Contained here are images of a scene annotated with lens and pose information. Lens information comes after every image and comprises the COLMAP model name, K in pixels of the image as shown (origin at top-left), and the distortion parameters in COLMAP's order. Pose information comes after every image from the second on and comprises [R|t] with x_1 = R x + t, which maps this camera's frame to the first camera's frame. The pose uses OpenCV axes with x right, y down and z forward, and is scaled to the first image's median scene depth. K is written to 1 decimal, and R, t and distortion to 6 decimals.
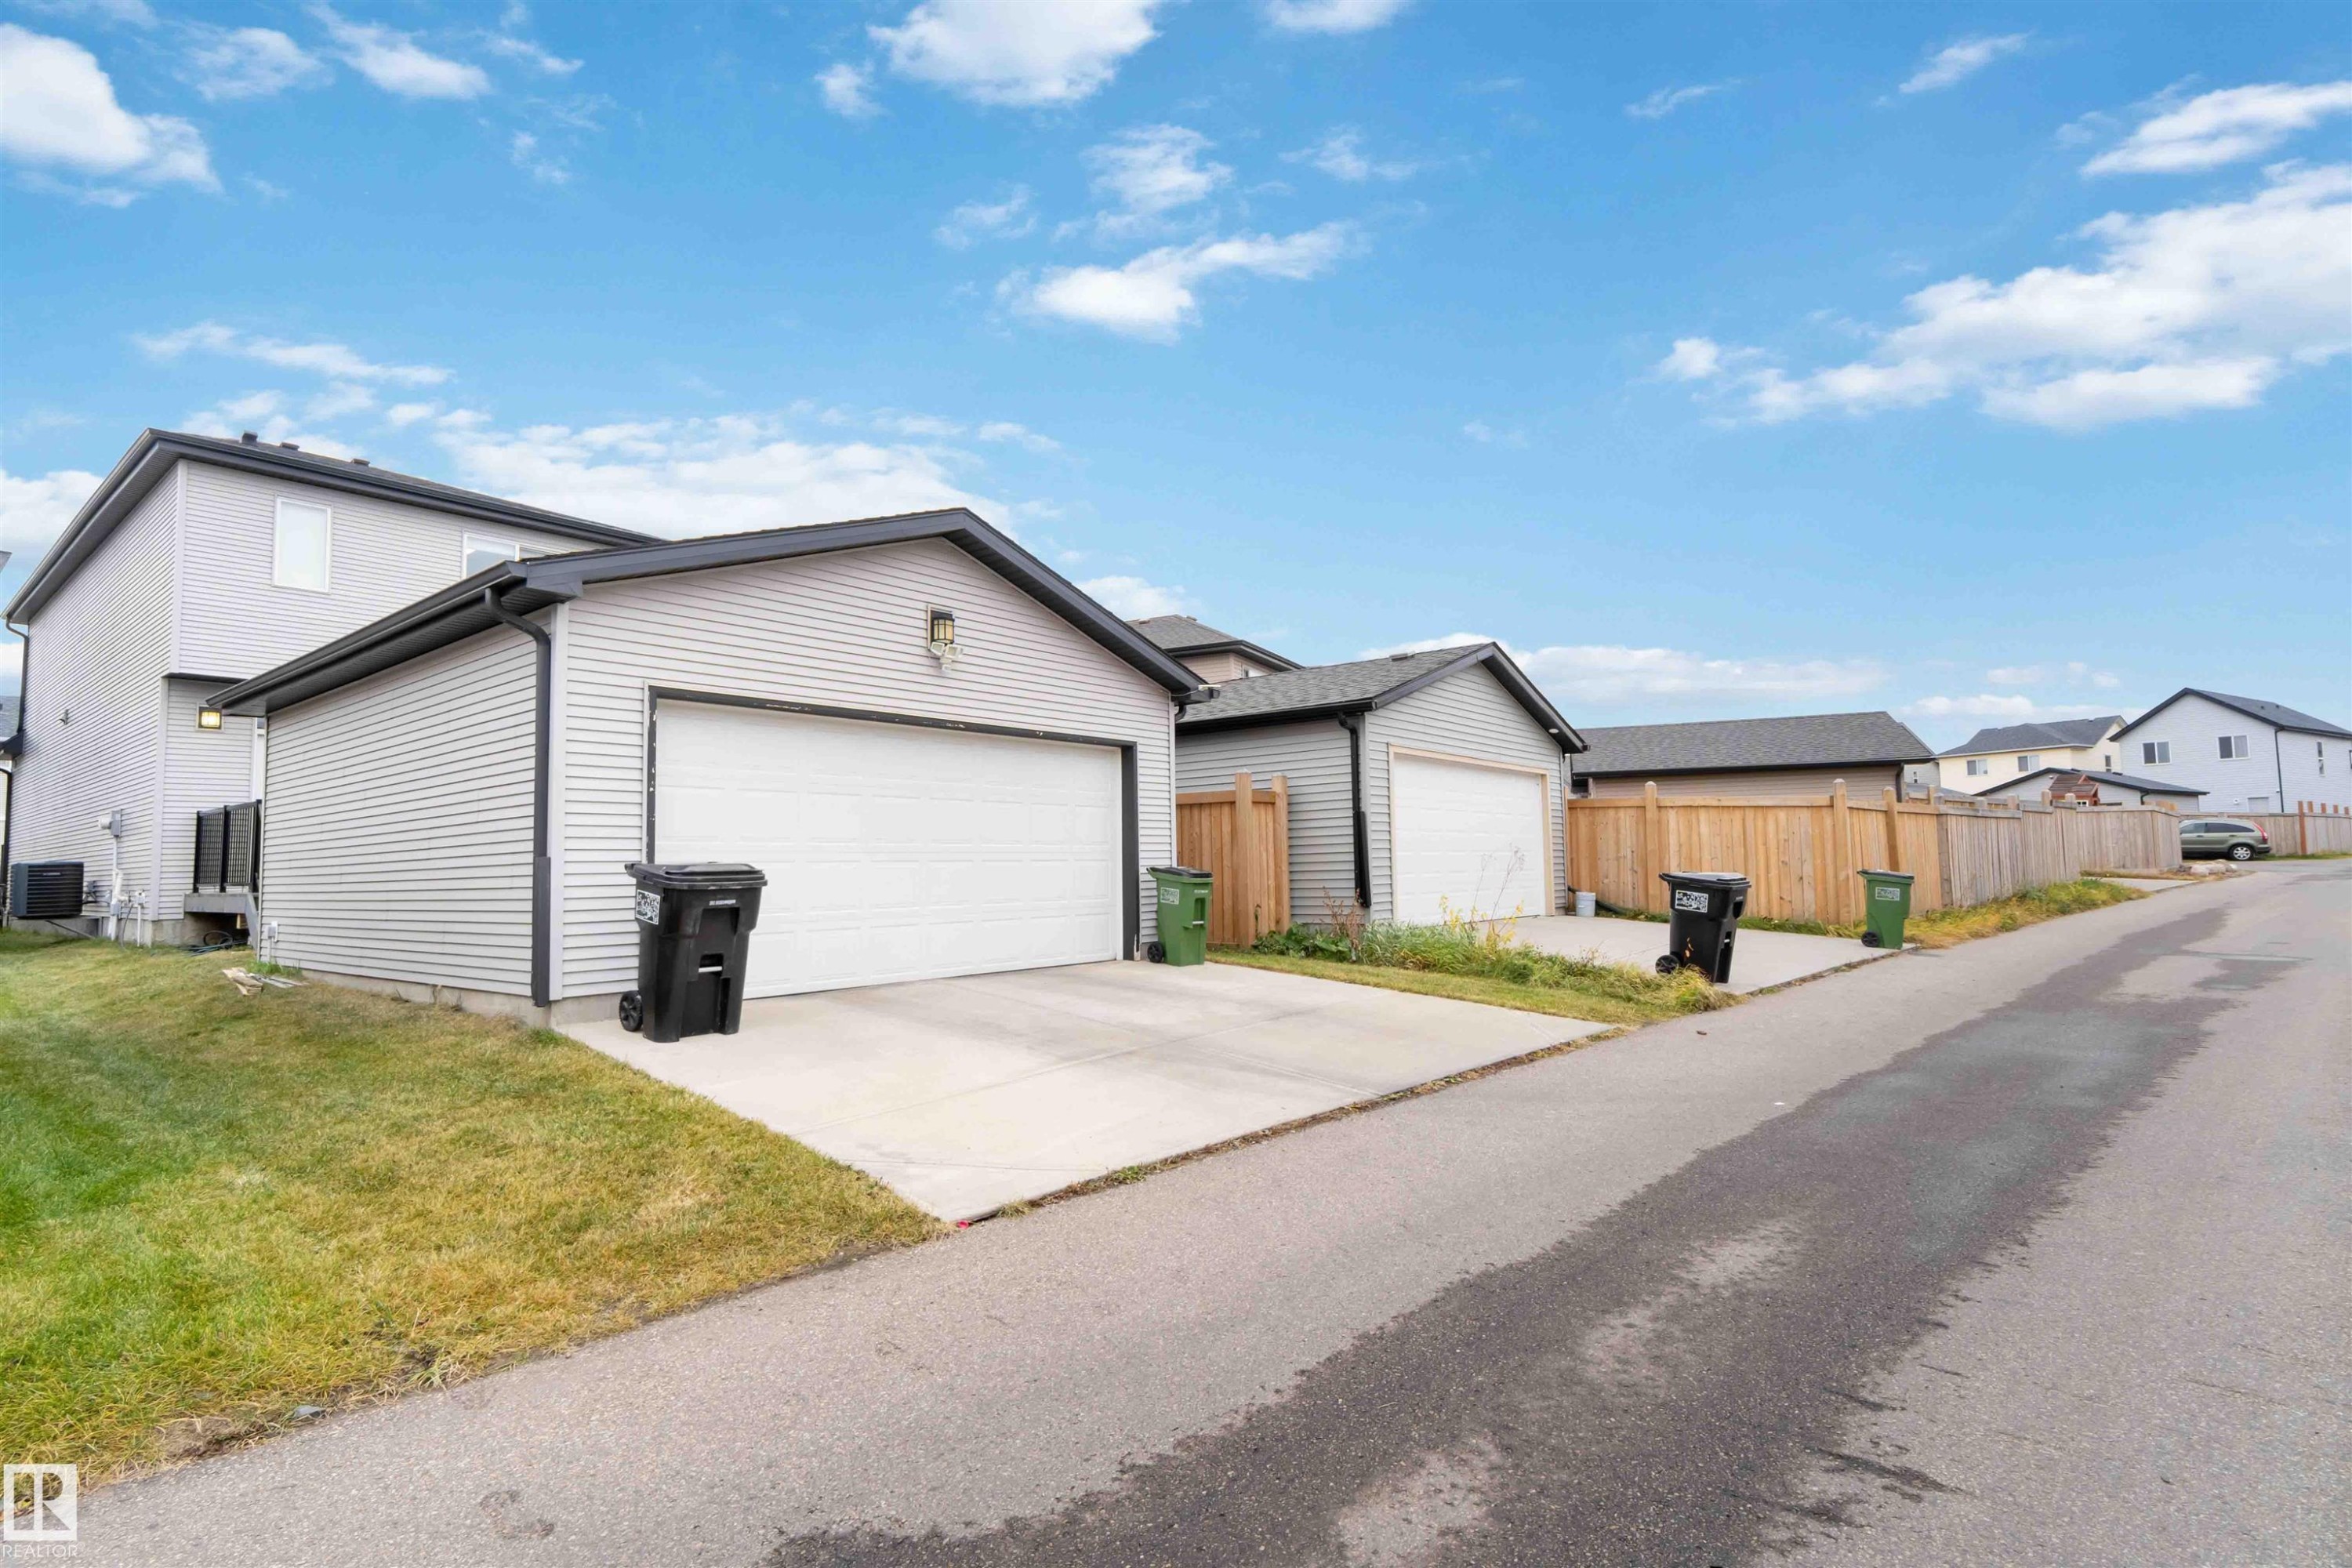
lens RADIAL K [[1010.8, 0, 1176.0], [0, 1010.8, 784.0], [0, 0, 1]] dist [-0.000898, -0.000143]
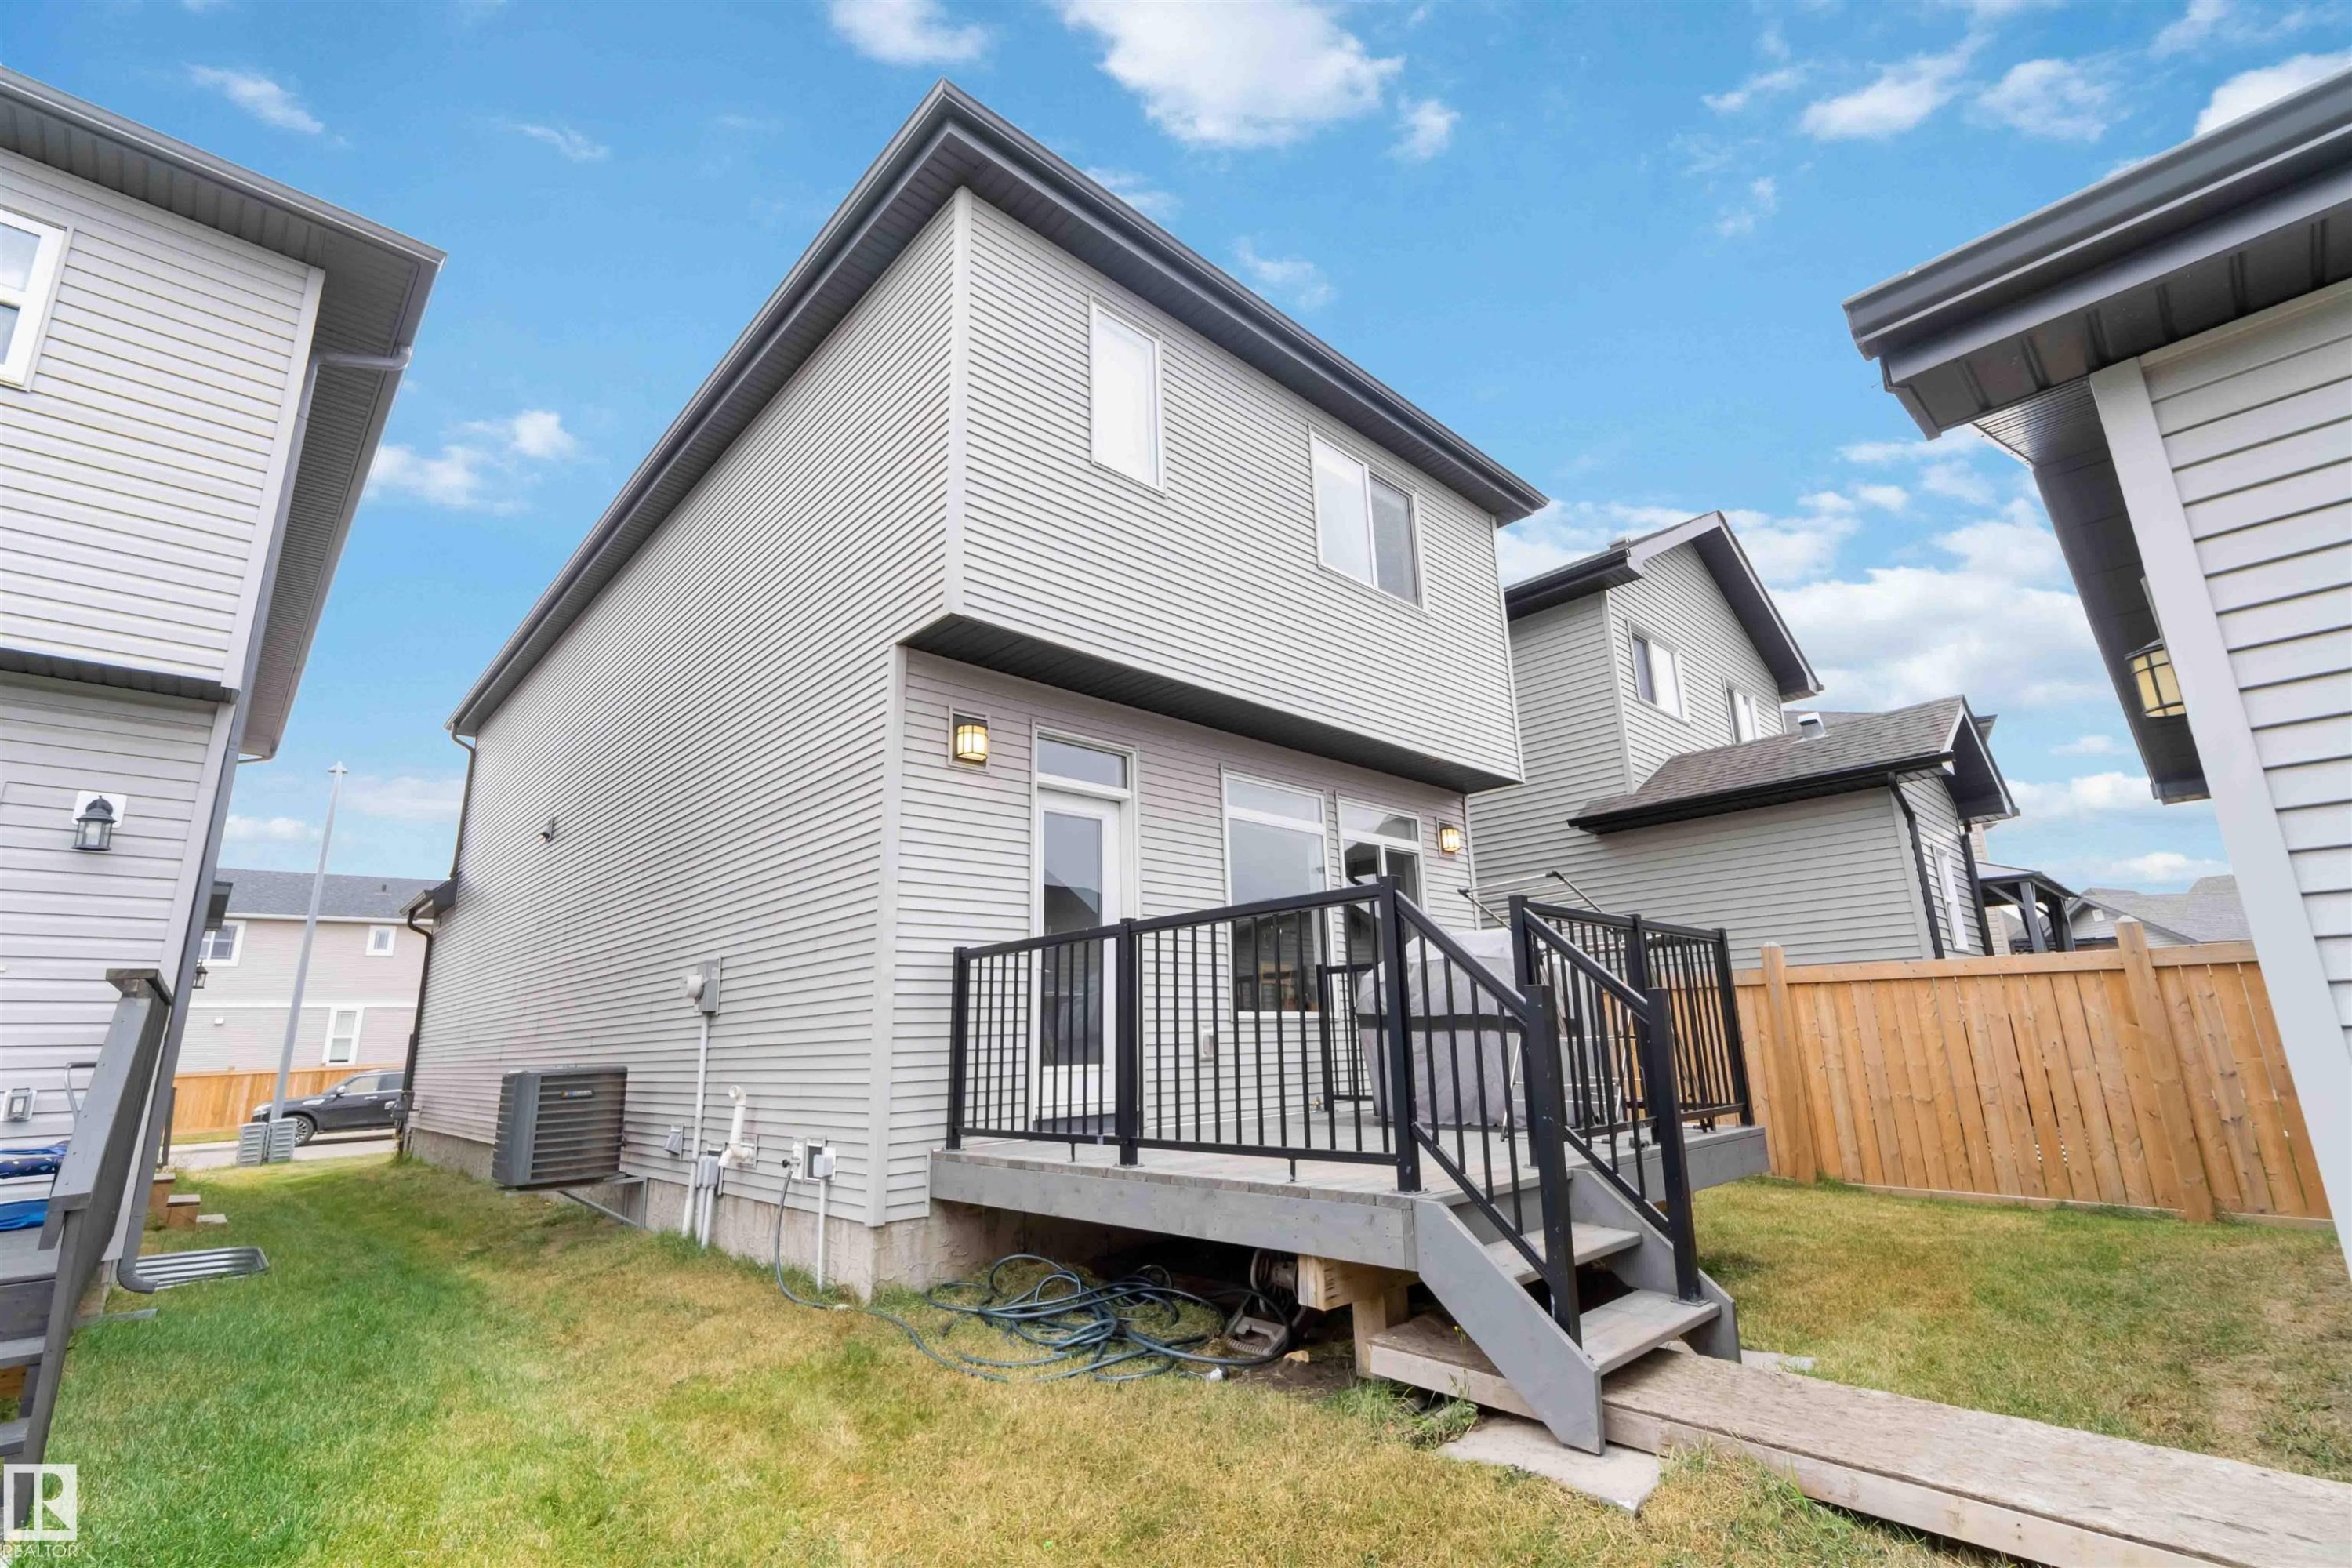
lens RADIAL K [[1010.8, 0, 1176.0], [0, 1010.8, 784.0], [0, 0, 1]] dist [-0.000898, -0.000143]
pose [[0.984012, -0.051407, -0.170519, -0.743791], [0.021153, 0.984394, -0.174703, 0.032385], [0.176839, 0.168303, 0.969743, 0.549150]]
